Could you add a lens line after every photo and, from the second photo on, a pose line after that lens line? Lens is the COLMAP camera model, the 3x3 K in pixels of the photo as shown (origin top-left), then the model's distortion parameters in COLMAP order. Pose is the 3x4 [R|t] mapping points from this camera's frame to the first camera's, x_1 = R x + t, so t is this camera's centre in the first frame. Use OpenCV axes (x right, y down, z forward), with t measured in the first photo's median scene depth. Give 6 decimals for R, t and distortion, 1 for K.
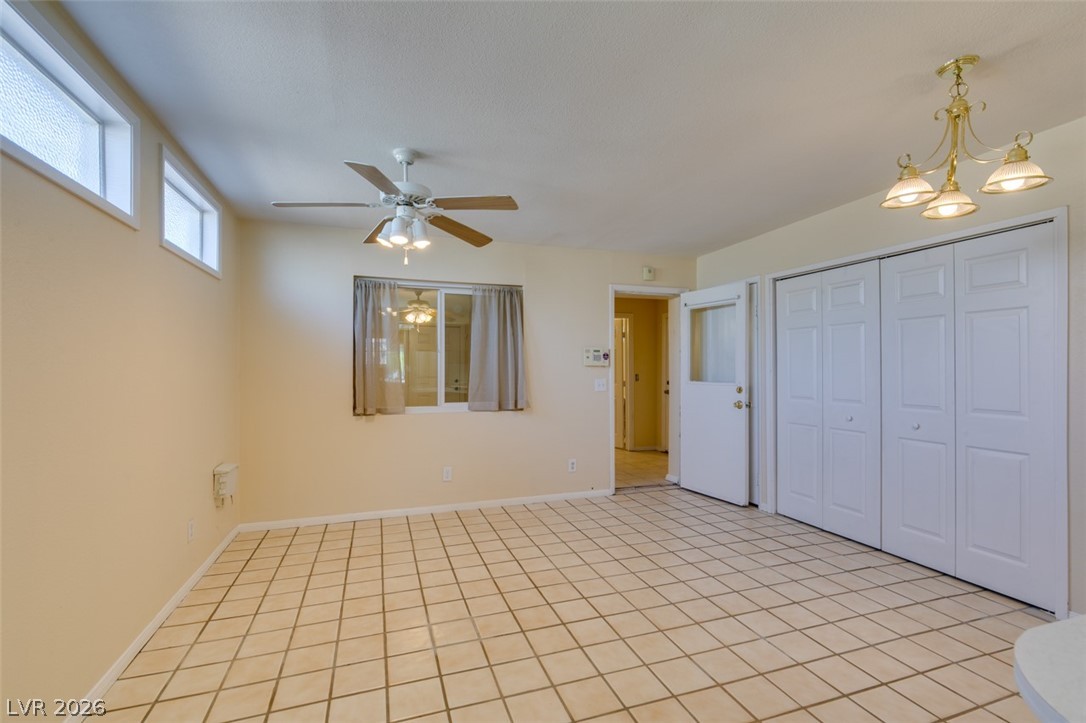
lens RADIAL K [[489.1, 0, 541.3], [0, 489.1, 365.0], [0, 0, 1]] dist [0.005244, -0.002083]
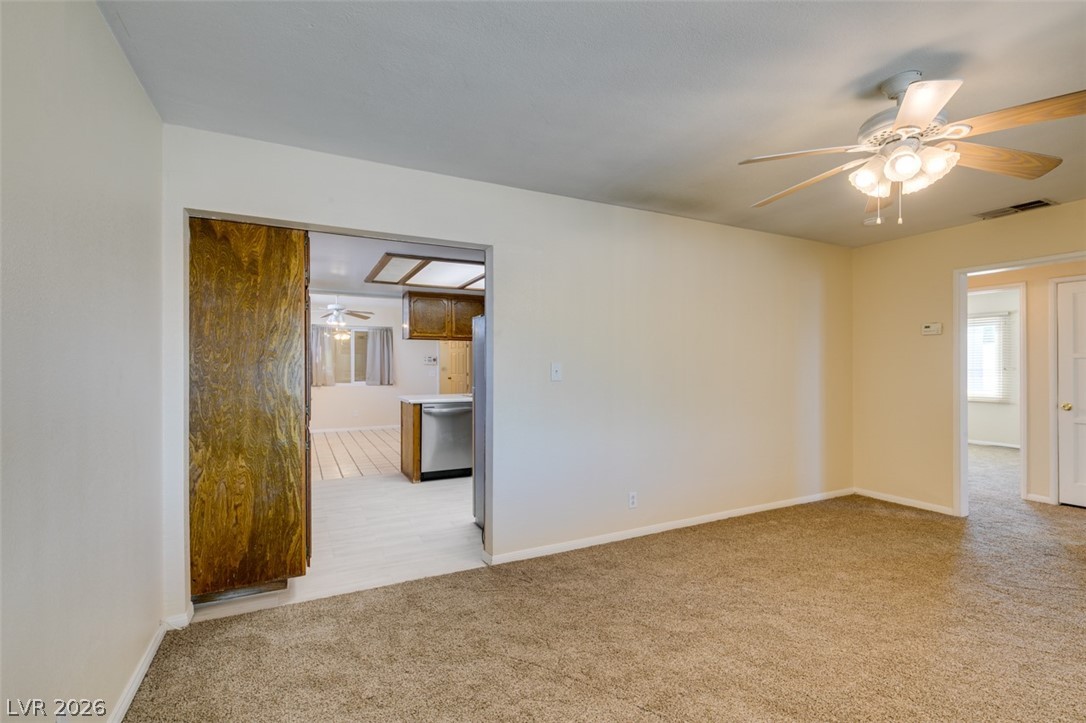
lens RADIAL K [[489.1, 0, 538.9], [0, 489.1, 364.7], [0, 0, 1]] dist [0.005244, -0.002083]
pose [[0.991101, 0.001834, 0.133098, 0.318835], [-0.002804, 0.999971, 0.007095, -0.013912], [-0.133081, -0.007405, 0.991078, -1.237493]]
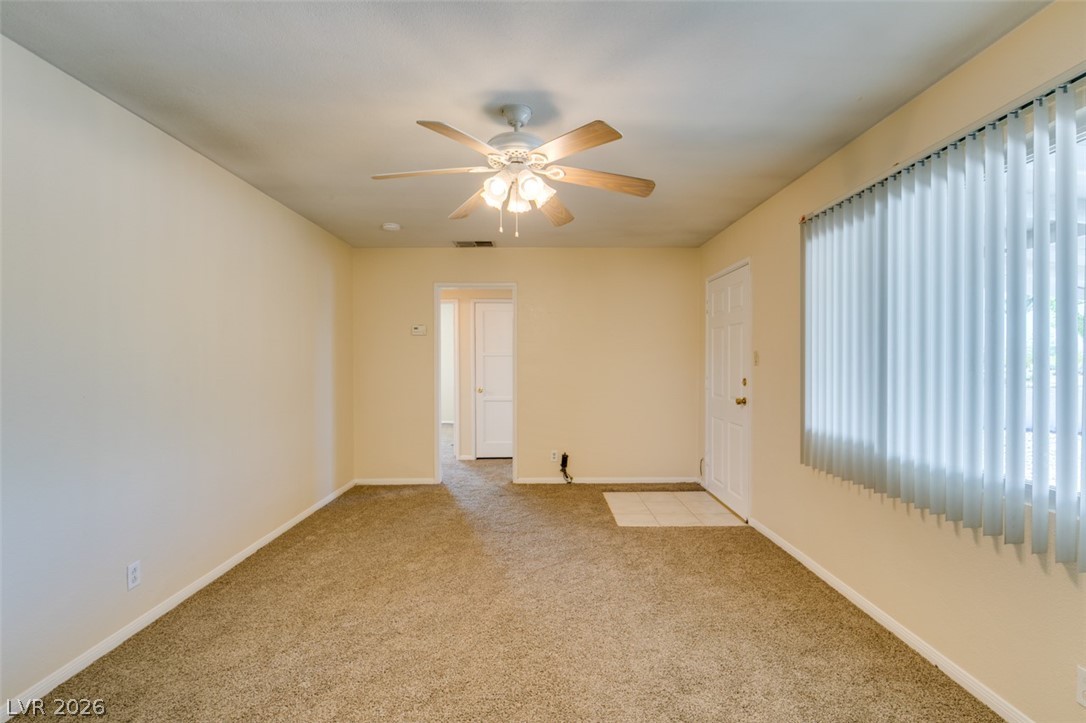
lens RADIAL K [[489.1, 0, 543.9], [0, 489.1, 360.5], [0, 0, 1]] dist [0.005244, -0.002083]
pose [[0.312604, 0.001866, 0.949882, 0.238910], [-0.006765, 0.999977, 0.000262, -0.011714], [-0.949859, -0.006508, 0.312610, -1.048626]]
